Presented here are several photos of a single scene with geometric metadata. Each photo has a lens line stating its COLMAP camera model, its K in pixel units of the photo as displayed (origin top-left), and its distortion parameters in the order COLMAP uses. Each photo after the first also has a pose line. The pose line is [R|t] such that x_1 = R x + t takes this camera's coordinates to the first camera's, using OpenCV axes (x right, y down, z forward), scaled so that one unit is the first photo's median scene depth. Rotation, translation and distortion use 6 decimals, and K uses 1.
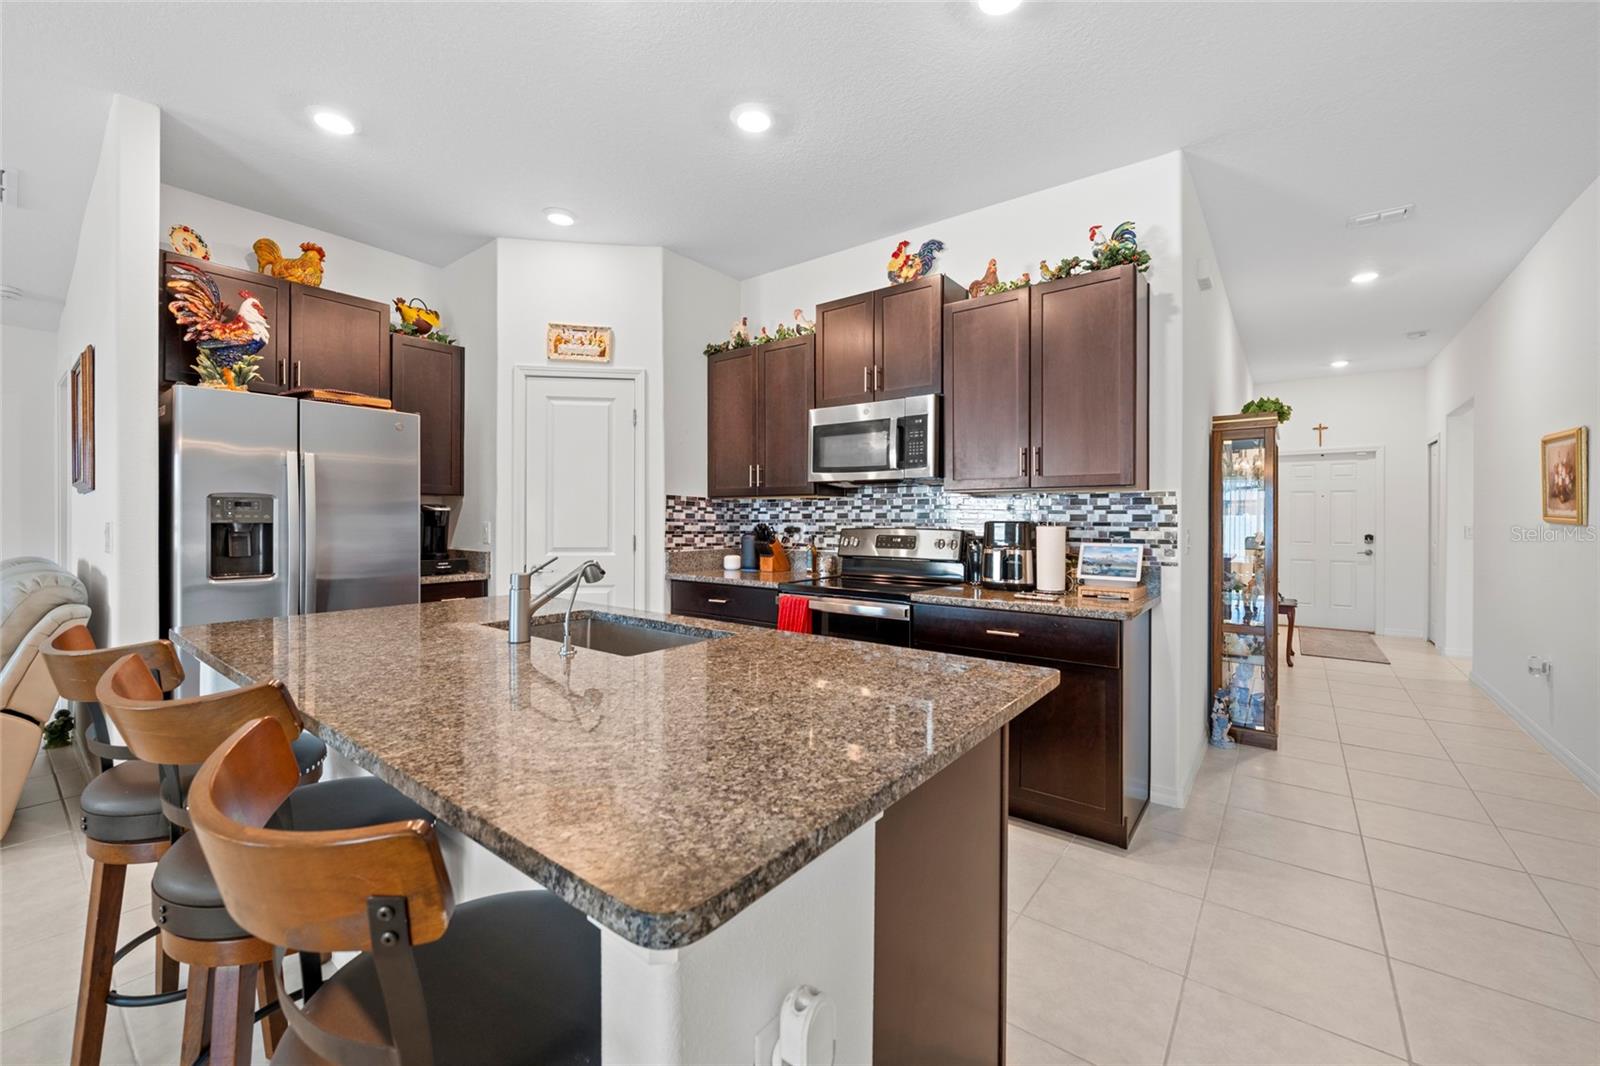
lens RADIAL K [[638.0, 0, 801.6], [0, 638.0, 517.5], [0, 0, 1]] dist [0.000030, 0.000022]
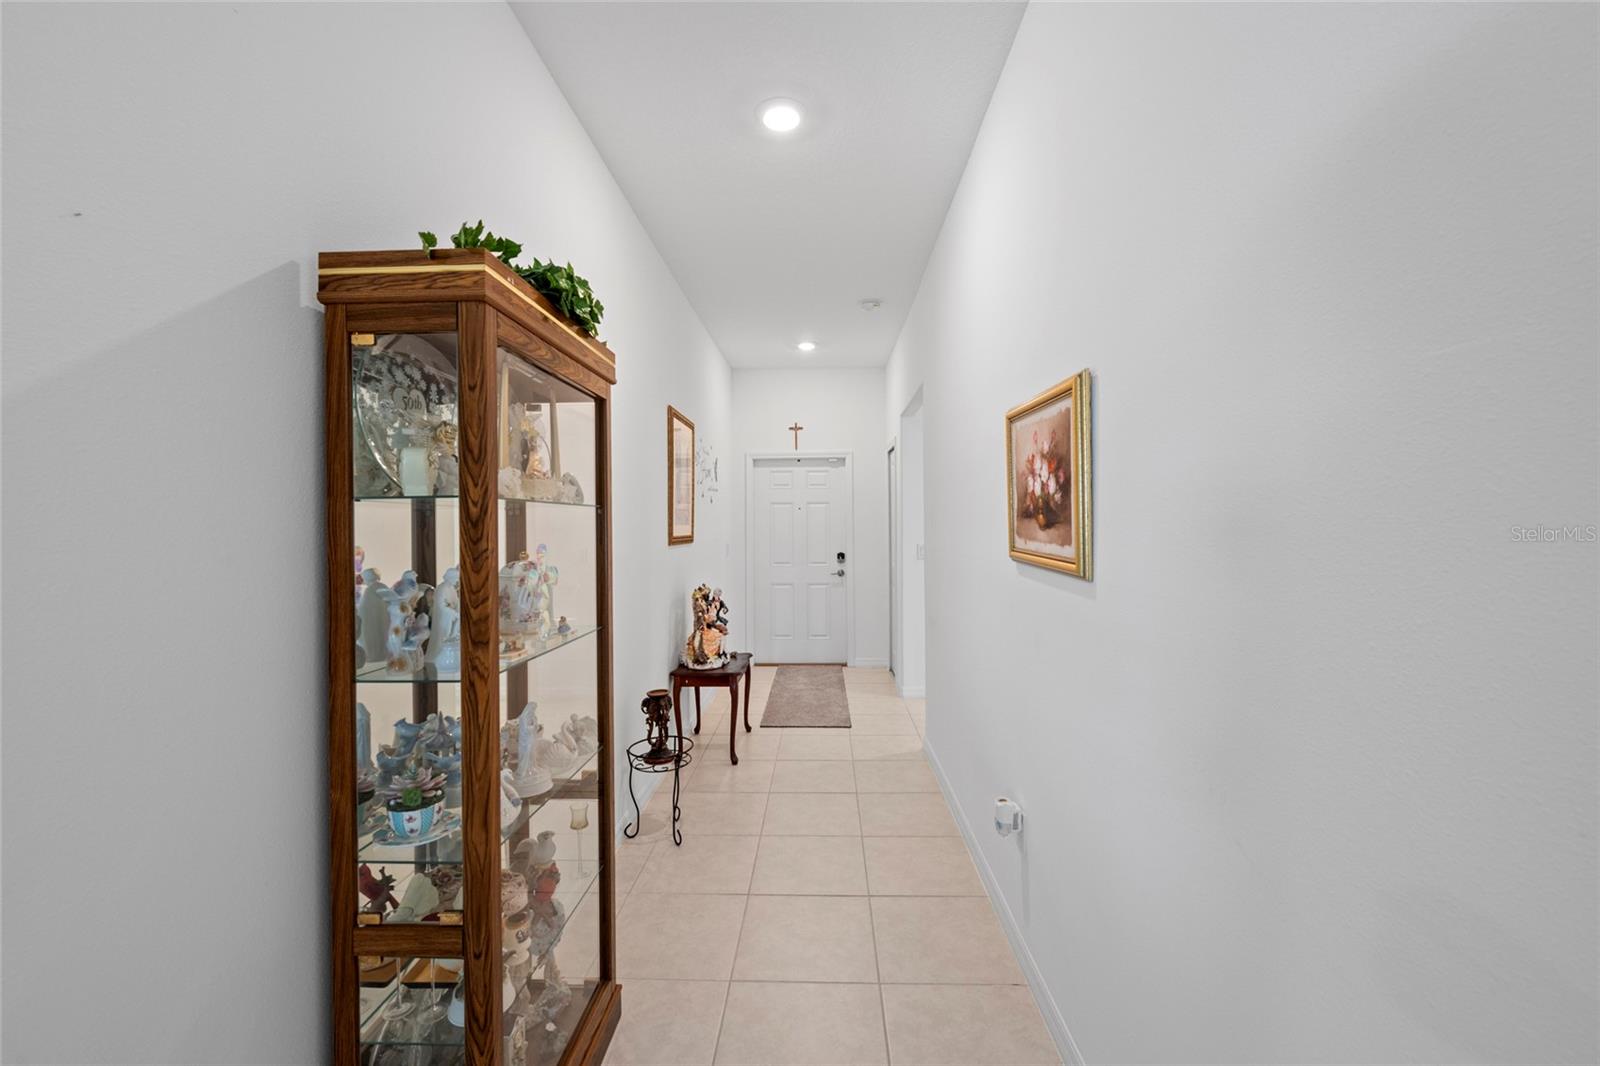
lens RADIAL K [[638.0, 0, 801.6], [0, 638.0, 517.5], [0, 0, 1]] dist [0.000030, 0.000022]
pose [[0.812821, -0.002287, 0.582509, 0.677268], [0.009921, 0.999902, -0.009918, -0.027141], [-0.582429, 0.013841, 0.812764, 0.642650]]
